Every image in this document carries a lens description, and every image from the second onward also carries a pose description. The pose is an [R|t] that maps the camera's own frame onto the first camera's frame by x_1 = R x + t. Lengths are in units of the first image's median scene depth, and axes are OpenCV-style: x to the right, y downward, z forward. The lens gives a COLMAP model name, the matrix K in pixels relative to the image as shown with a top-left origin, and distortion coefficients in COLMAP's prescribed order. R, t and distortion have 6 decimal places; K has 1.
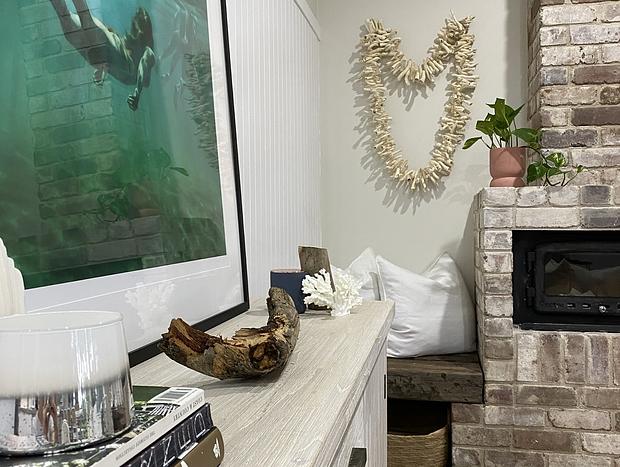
lens RADIAL K [[641.9, 0, 310.0], [0, 641.9, 233.5], [0, 0, 1]] dist [0.067960, -0.149912]
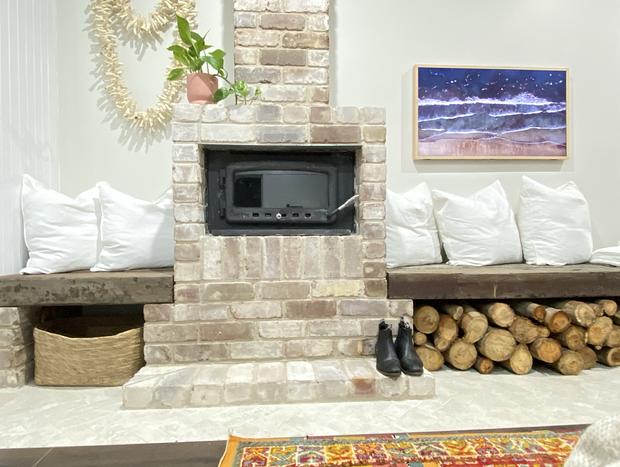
lens RADIAL K [[419.0, 0, 310.0], [0, 419.0, 233.5], [0, 0, 1]] dist [0.078201, -0.081365]
pose [[0.962022, -0.006566, 0.272894, 0.280525], [0.007425, 0.999970, -0.002115, 0.141614], [-0.272872, 0.004061, 0.962042, 0.237680]]
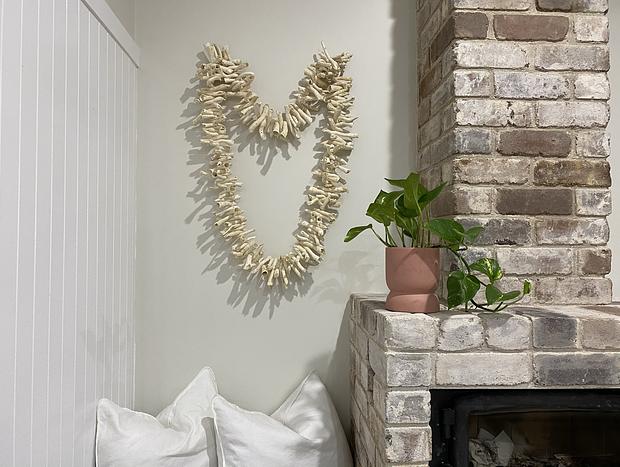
lens RADIAL K [[487.2, 0, 323.1], [0, 487.2, 233.0], [0, 0, 1]] dist [0.123992, -0.255013]
pose [[0.964690, 0.015037, 0.262959, 0.086729], [-0.006227, 0.999392, -0.034306, -0.126819], [-0.263315, 0.031457, 0.964197, 0.540154]]
